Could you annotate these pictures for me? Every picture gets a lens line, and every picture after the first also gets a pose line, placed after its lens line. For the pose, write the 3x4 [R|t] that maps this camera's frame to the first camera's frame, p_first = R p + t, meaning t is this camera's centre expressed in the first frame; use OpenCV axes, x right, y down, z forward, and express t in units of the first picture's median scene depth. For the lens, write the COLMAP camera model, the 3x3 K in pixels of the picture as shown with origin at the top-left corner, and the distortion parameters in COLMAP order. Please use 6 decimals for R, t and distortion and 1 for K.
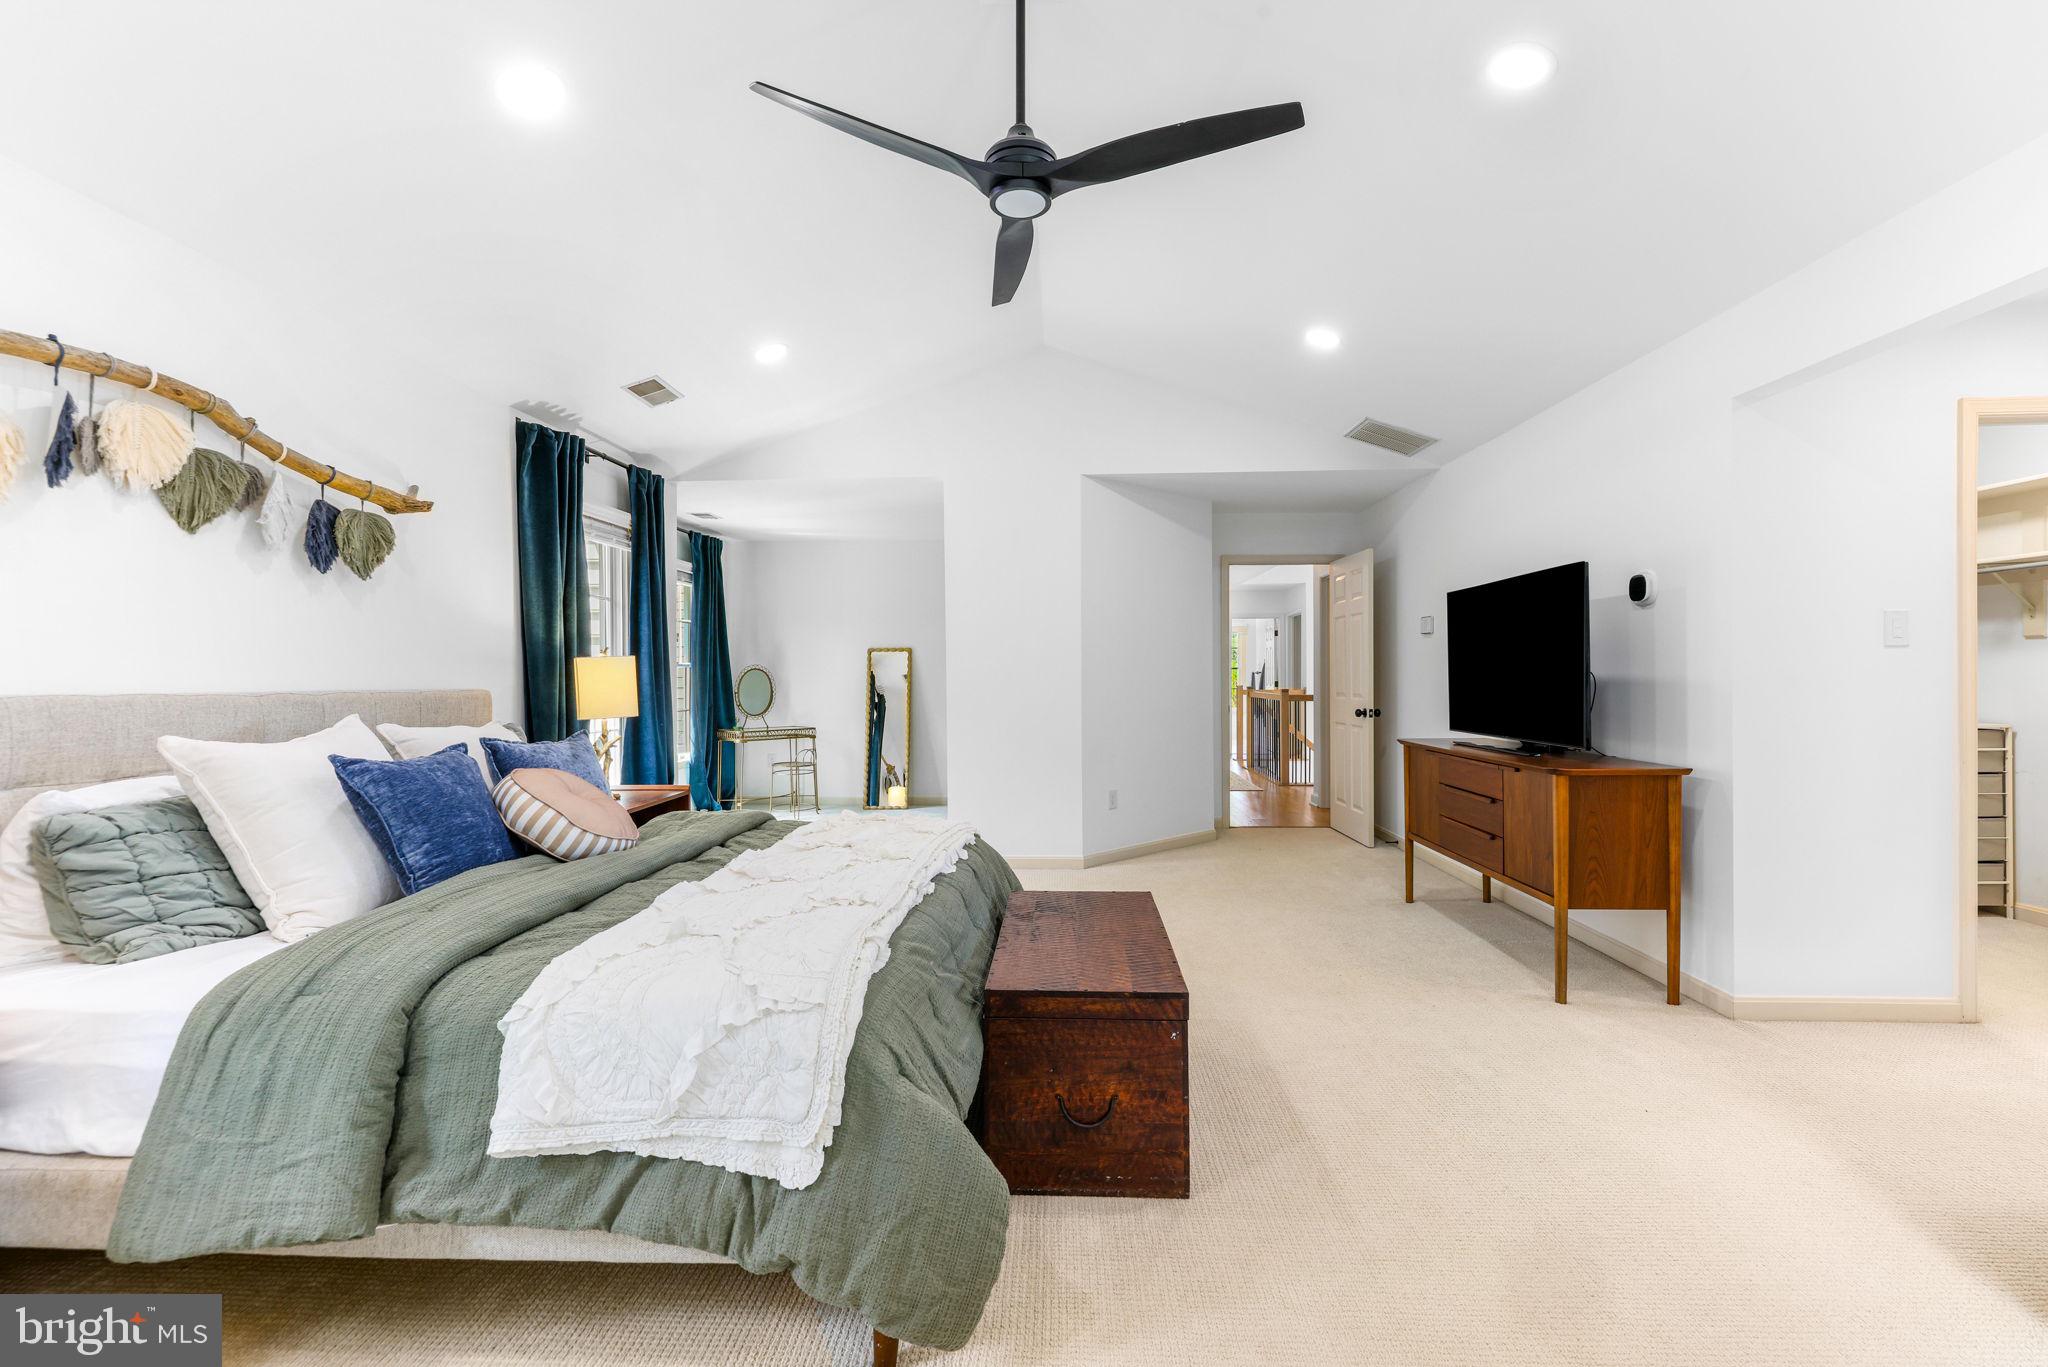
lens RADIAL K [[902.7, 0, 1024.0], [0, 902.7, 683.5], [0, 0, 1]] dist [0.000178, -0.000244]
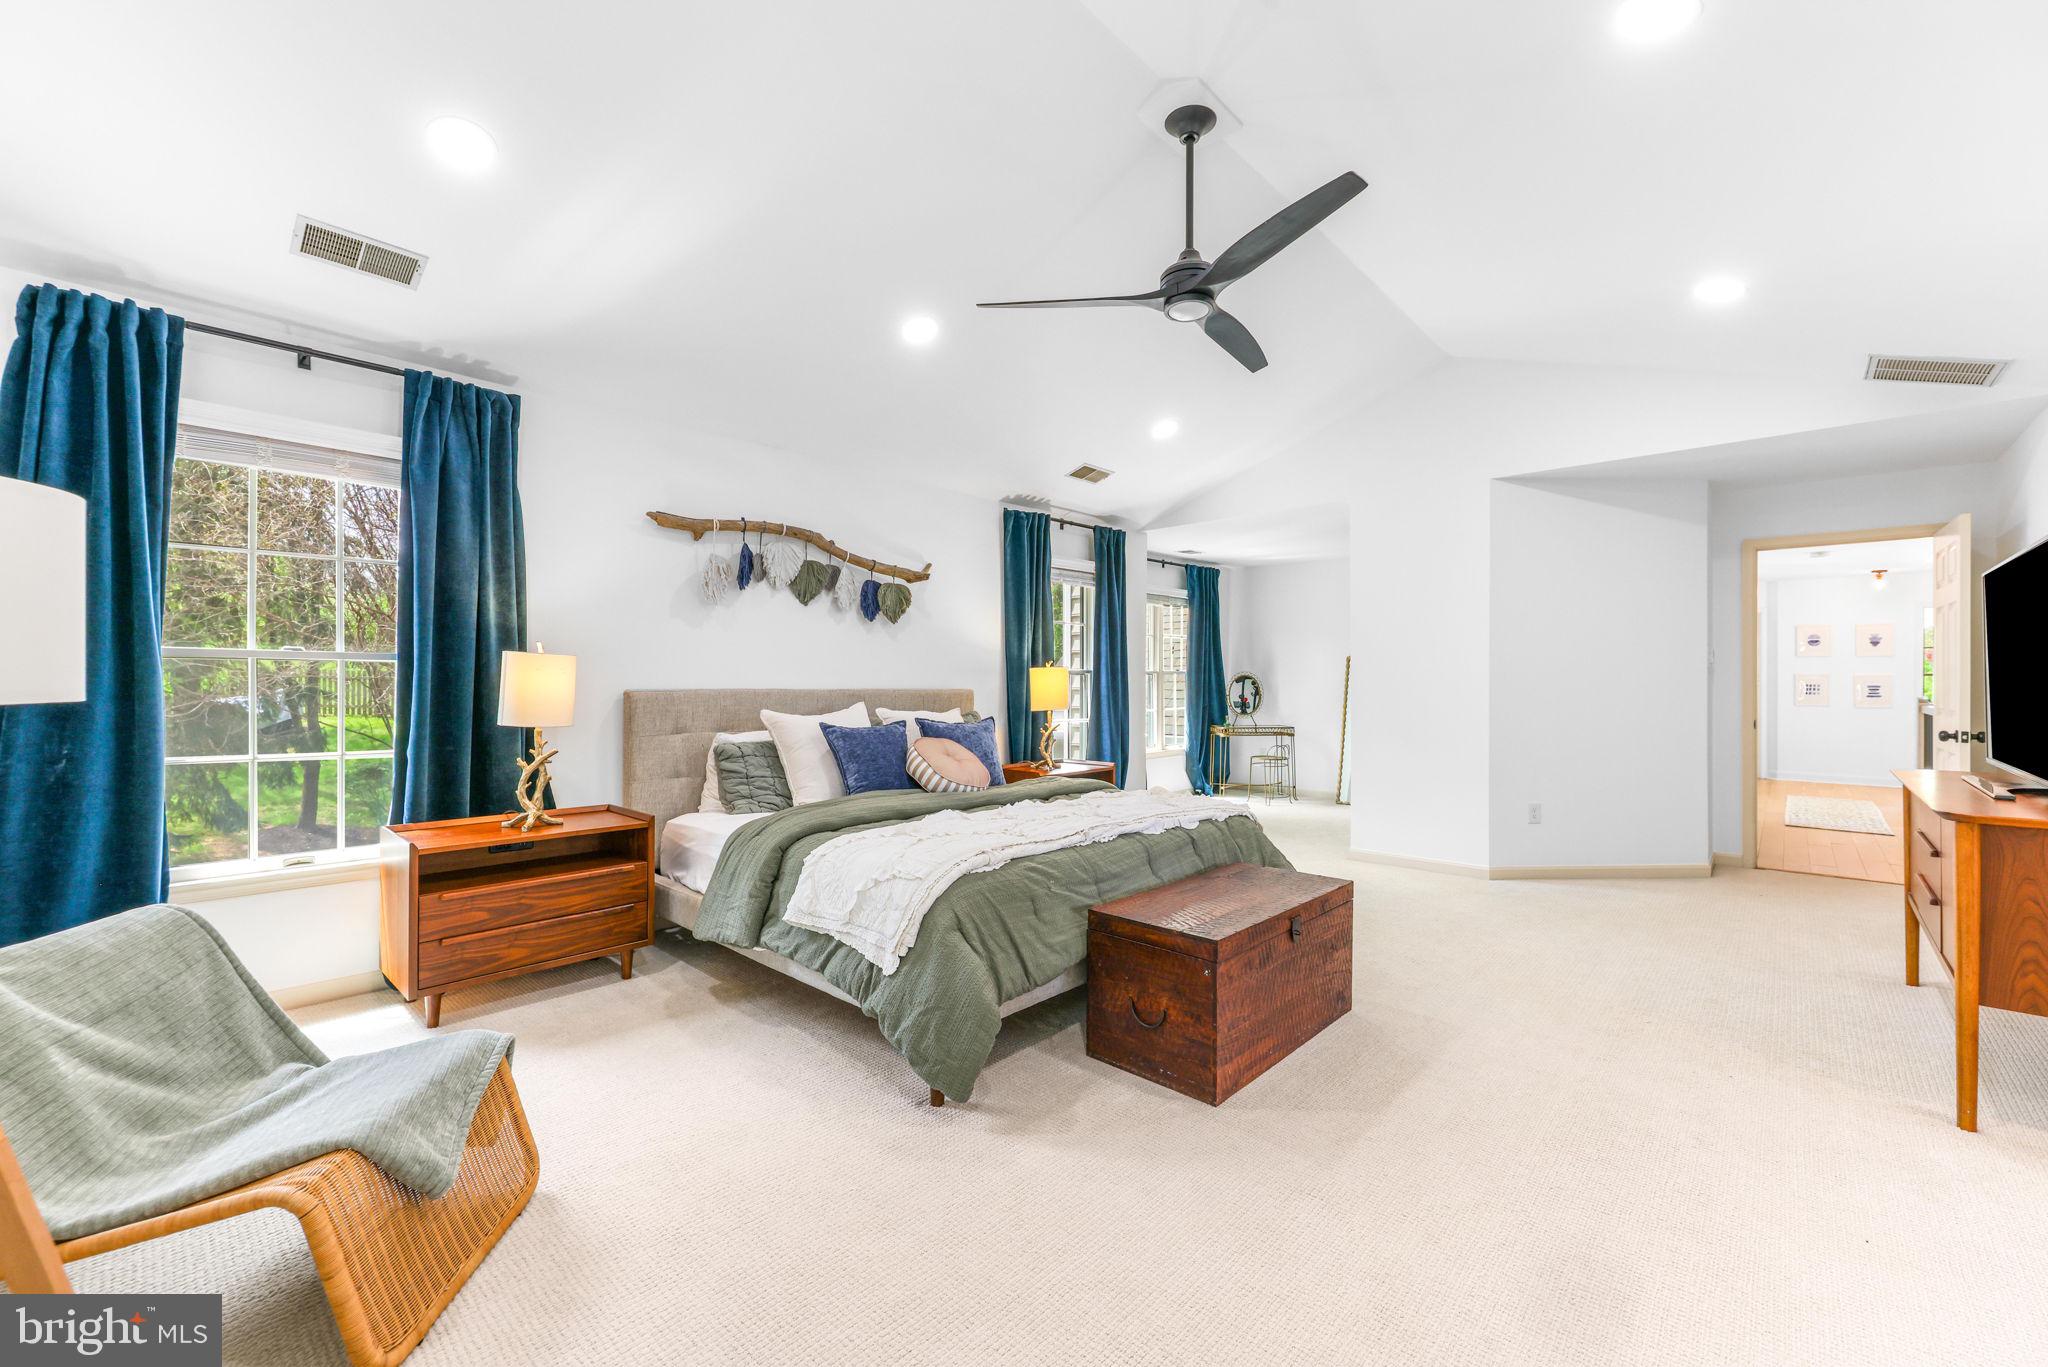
lens RADIAL K [[825.0, 0, 1024.0], [0, 825.0, 683.5], [0, 0, 1]] dist [0.000122, -0.000088]
pose [[0.761552, 0.008325, -0.648050, 0.579305], [-0.011127, 0.999938, -0.000230, -0.005530], [0.648008, 0.007385, 0.761598, -0.029792]]
